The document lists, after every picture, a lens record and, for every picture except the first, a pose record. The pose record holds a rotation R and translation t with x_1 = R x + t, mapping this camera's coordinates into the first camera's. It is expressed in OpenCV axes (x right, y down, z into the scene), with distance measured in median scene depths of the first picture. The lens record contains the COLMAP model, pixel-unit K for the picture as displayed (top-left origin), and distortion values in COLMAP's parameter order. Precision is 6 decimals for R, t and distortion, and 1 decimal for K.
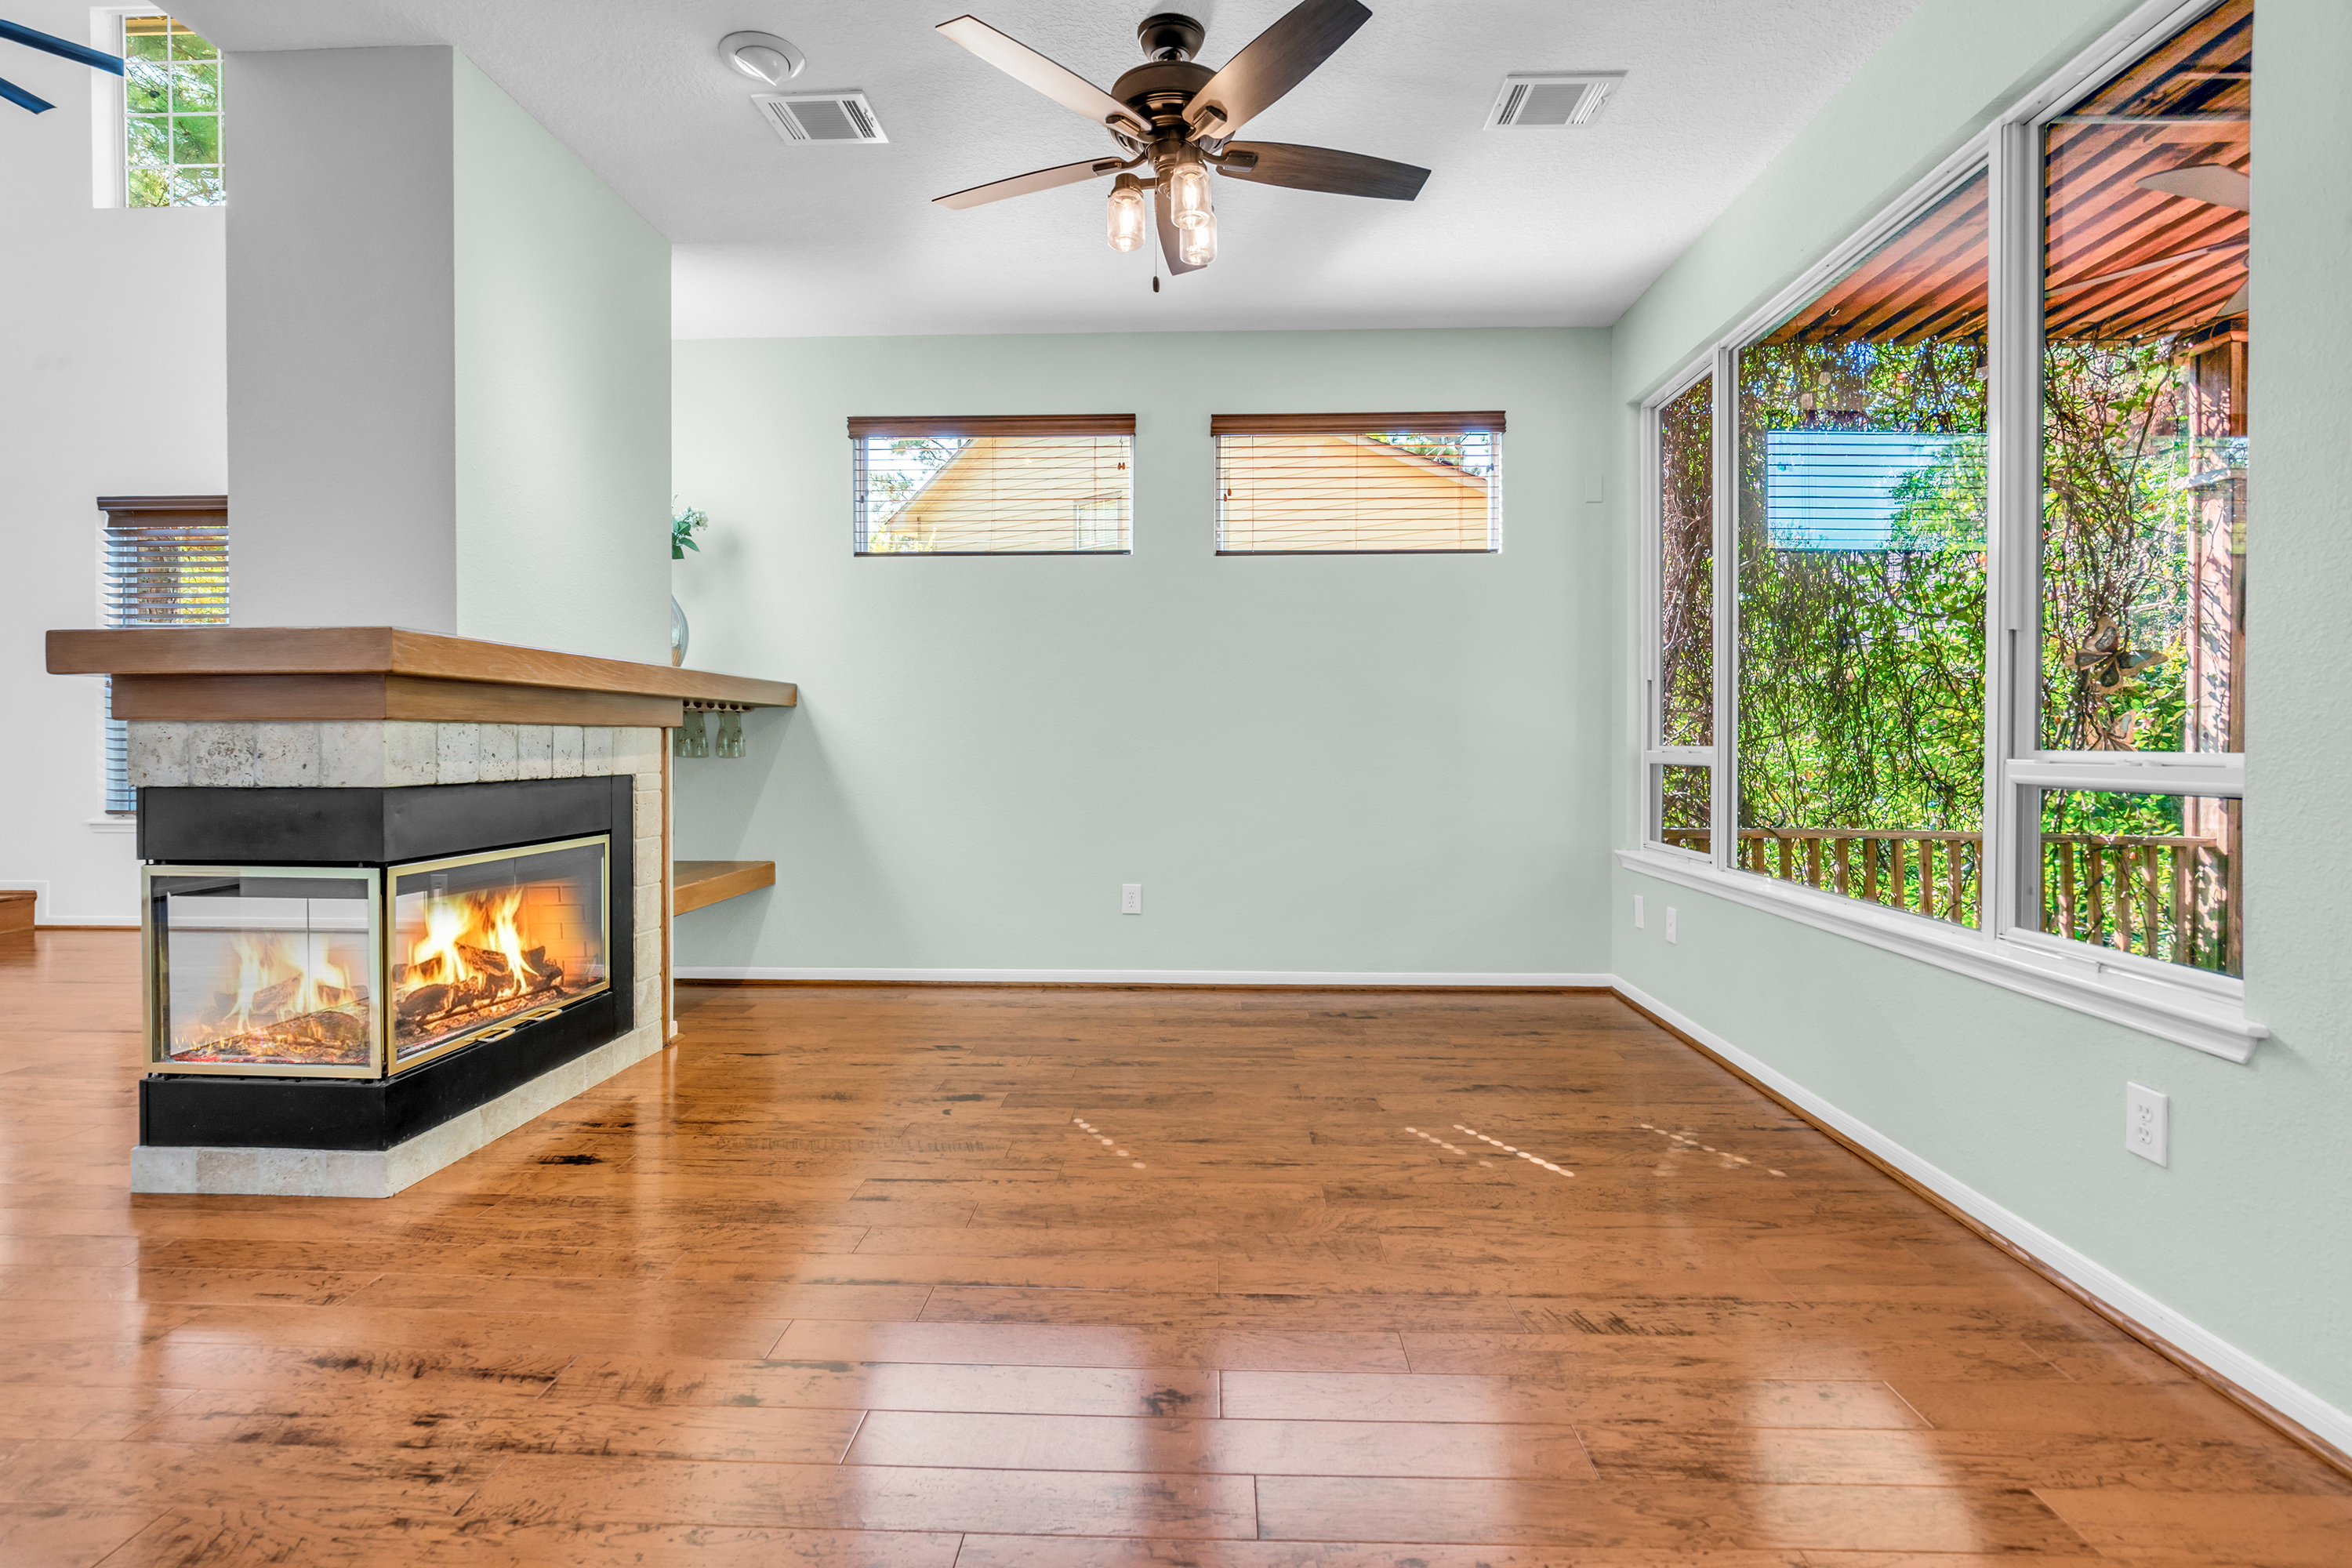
lens RADIAL K [[1089.2, 0, 1172.5], [0, 1089.2, 762.7], [0, 0, 1]] dist [-0.009985, 0.000188]
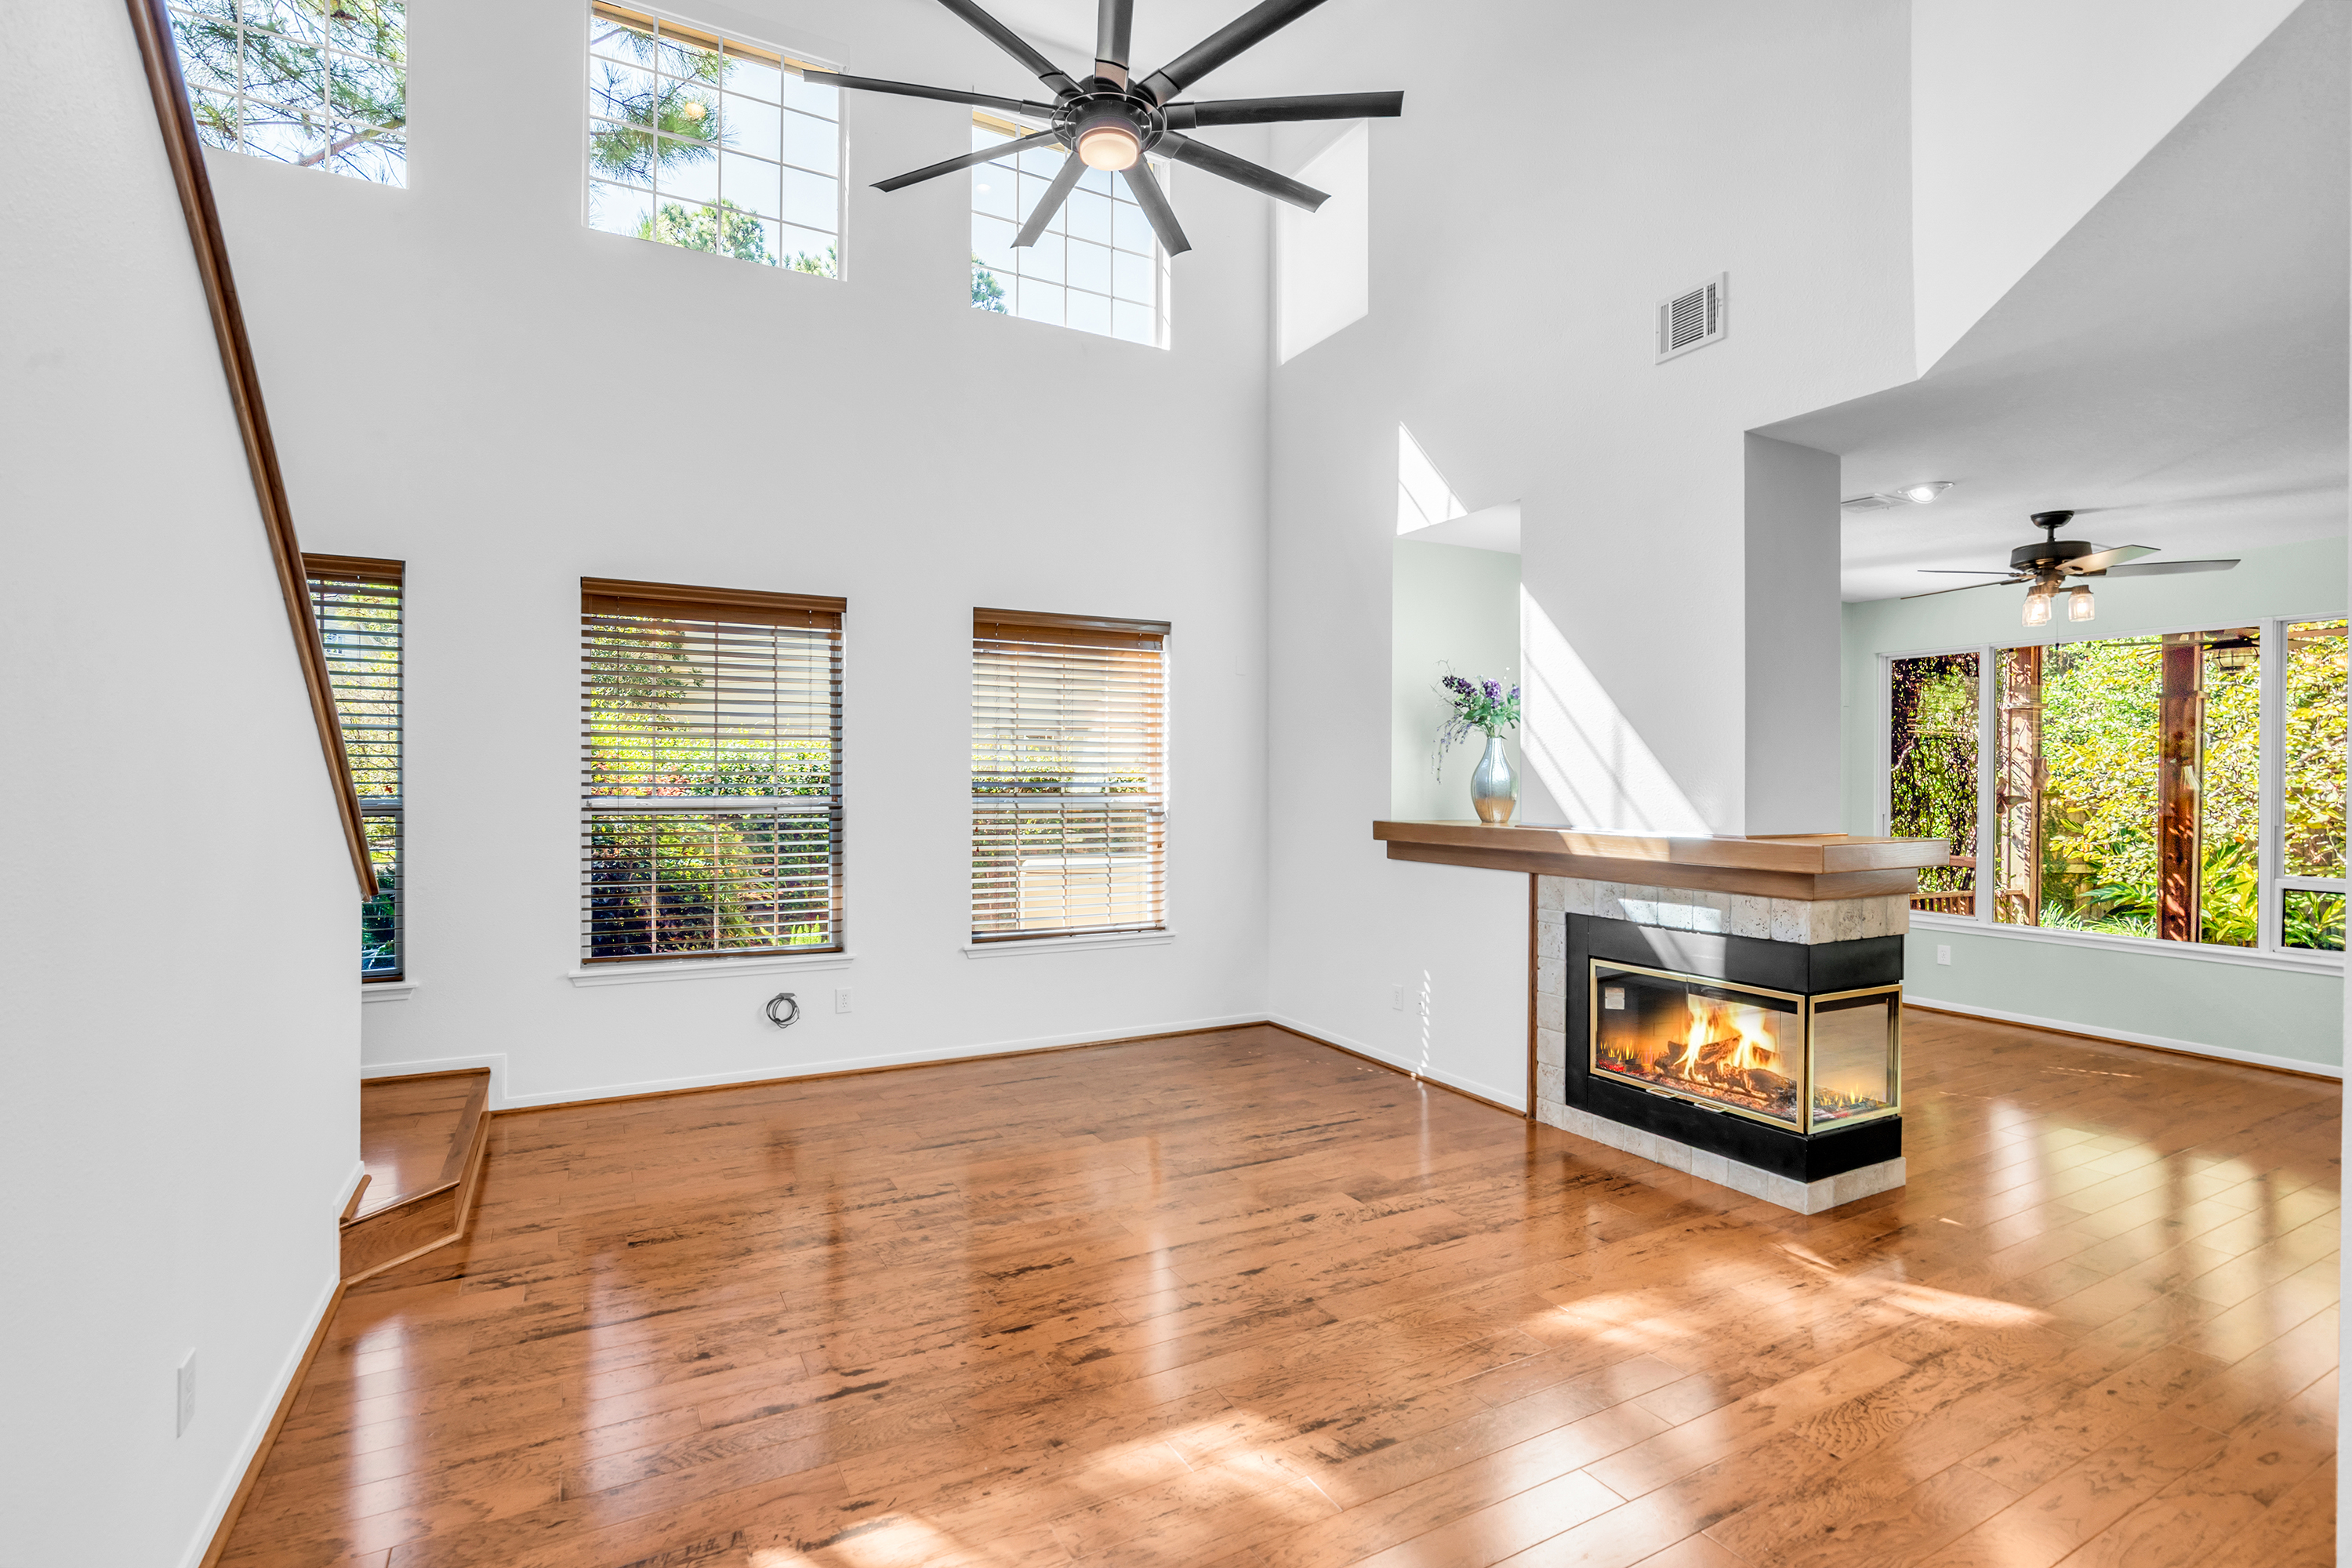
lens RADIAL K [[1084.0, 0, 1175.8], [0, 1084.0, 787.5], [0, 0, 1]] dist [-0.010423, 0.000354]
pose [[0.859159, -0.000439, 0.511709, -2.113156], [0.006519, 0.999928, -0.010088, -0.164956], [-0.511667, 0.012003, 0.859100, 0.156929]]
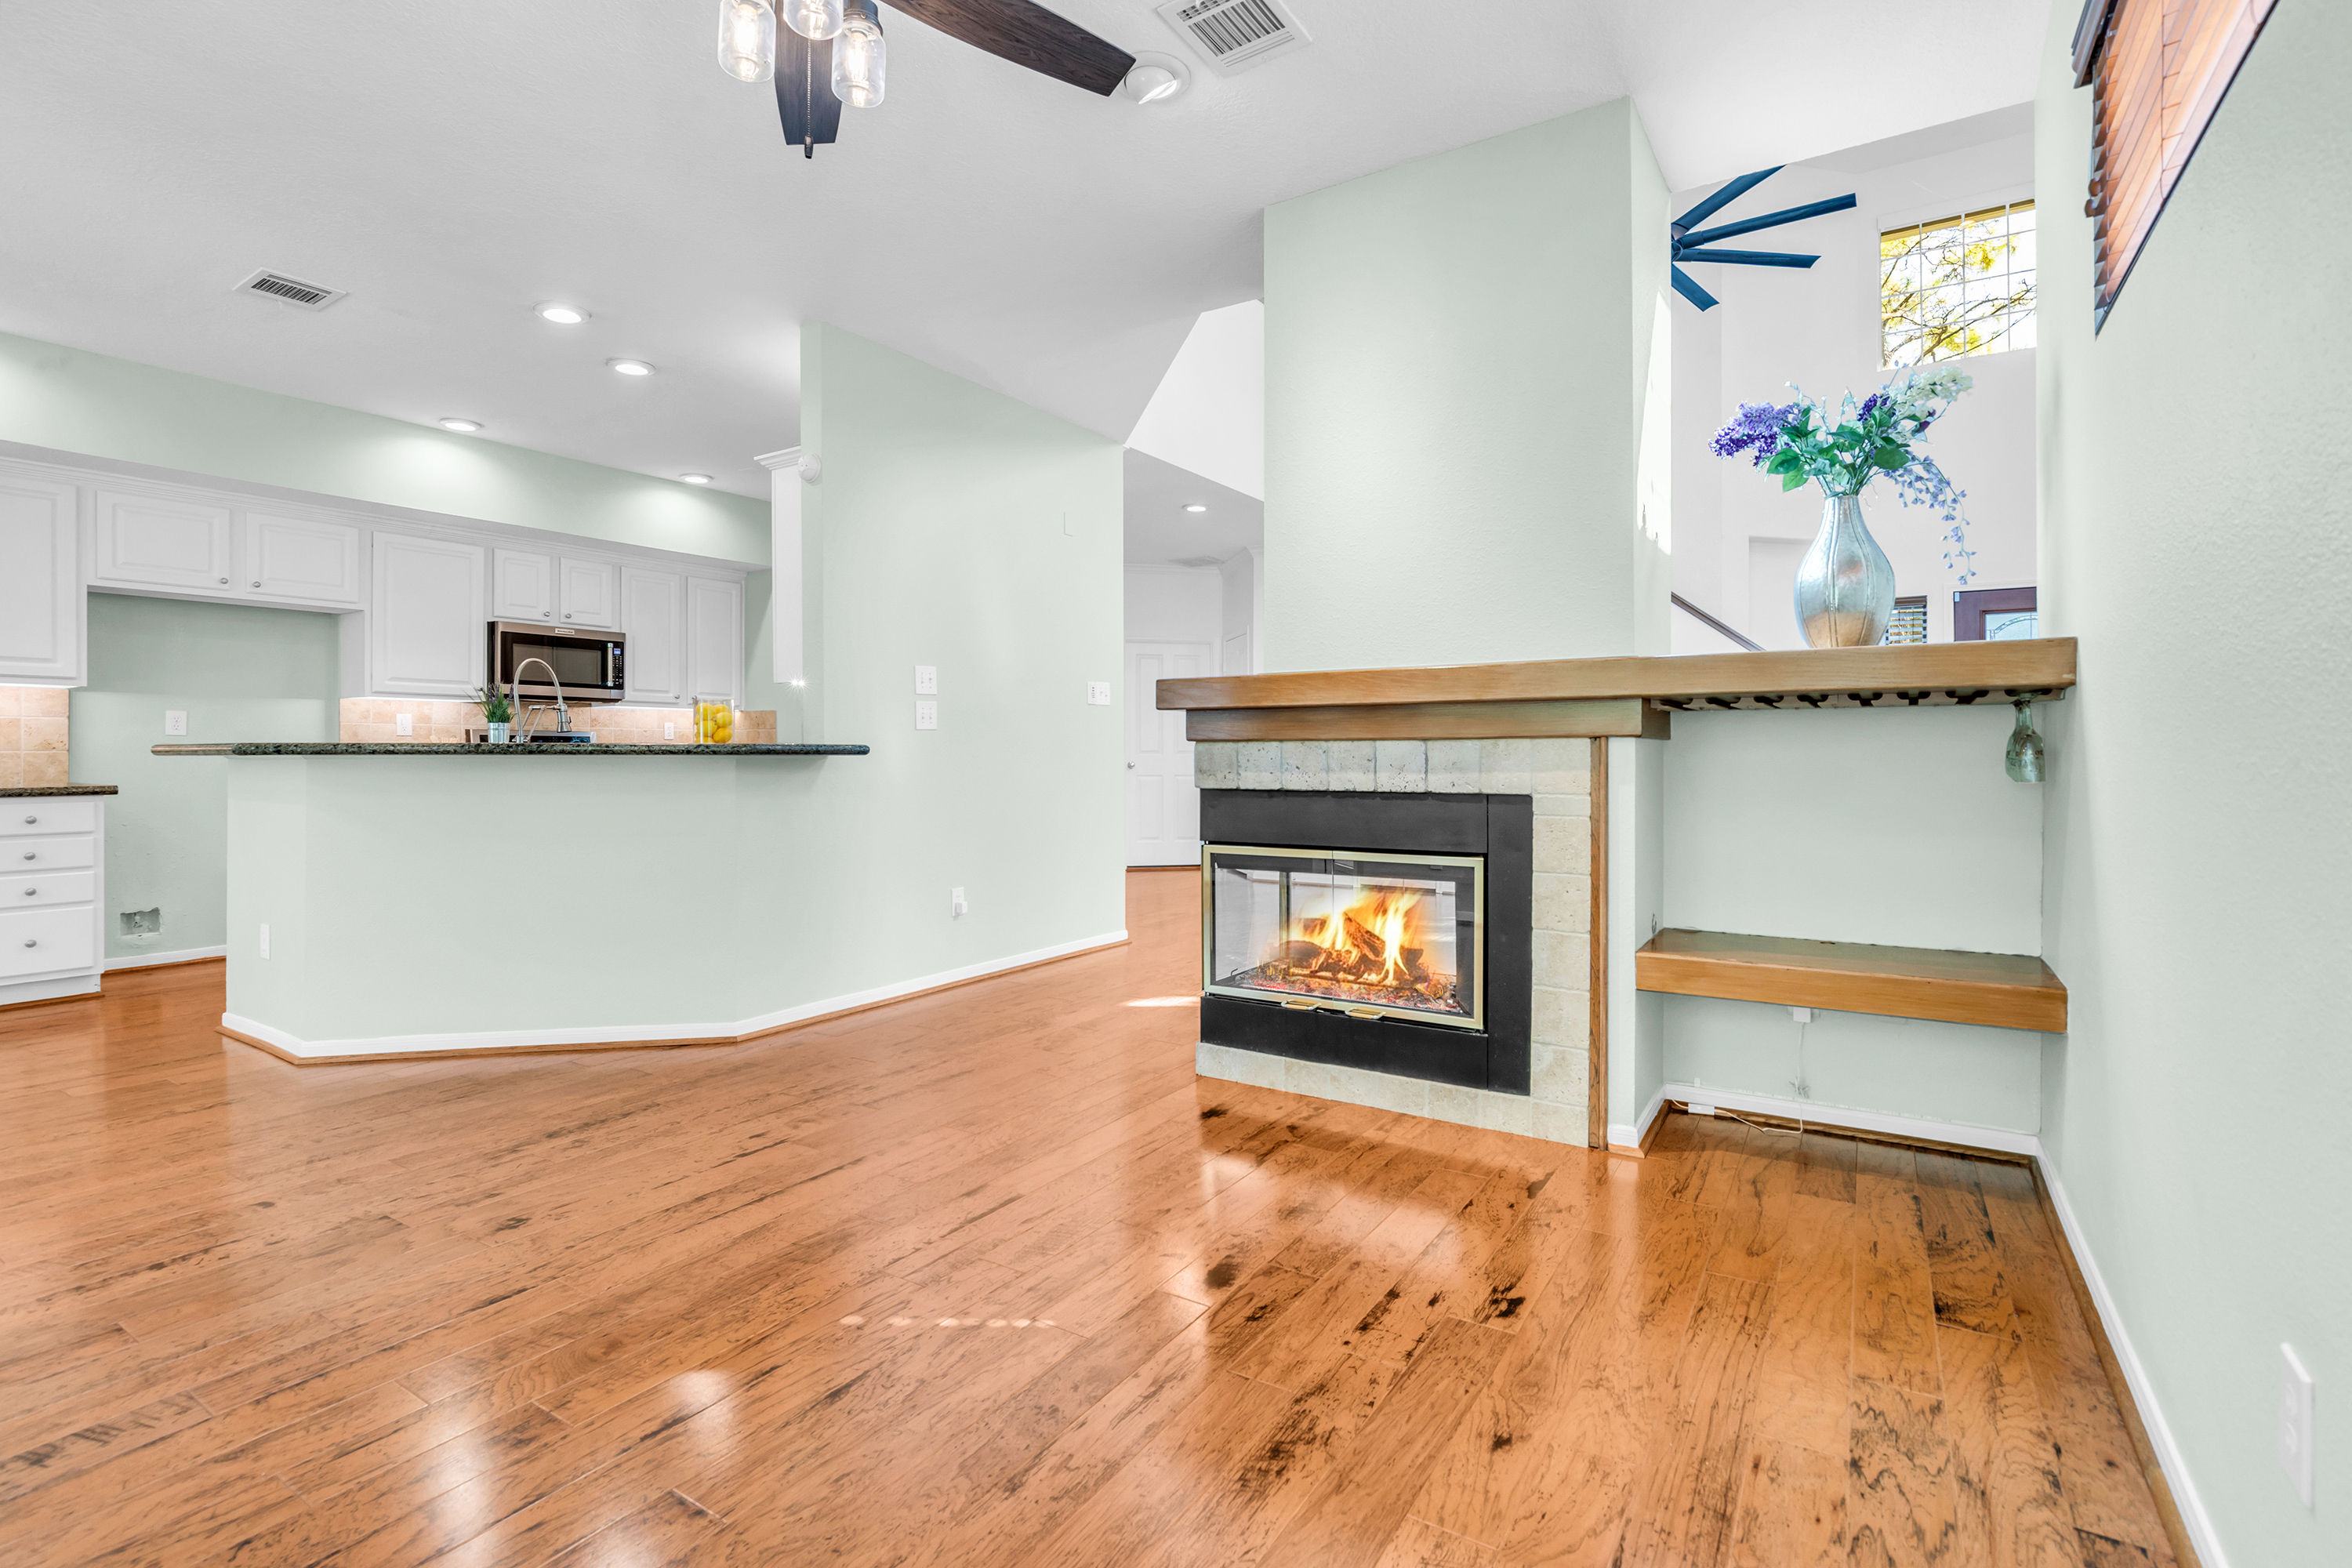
lens RADIAL K [[1096.6, 0, 1172.1], [0, 1096.6, 755.1], [0, 0, 1]] dist [-0.012430, 0.004313]
pose [[-0.511402, 0.000126, -0.859341, 0.457826], [-0.013319, 0.999879, 0.008073, -0.027439], [0.859238, 0.015574, -0.511339, 1.450120]]
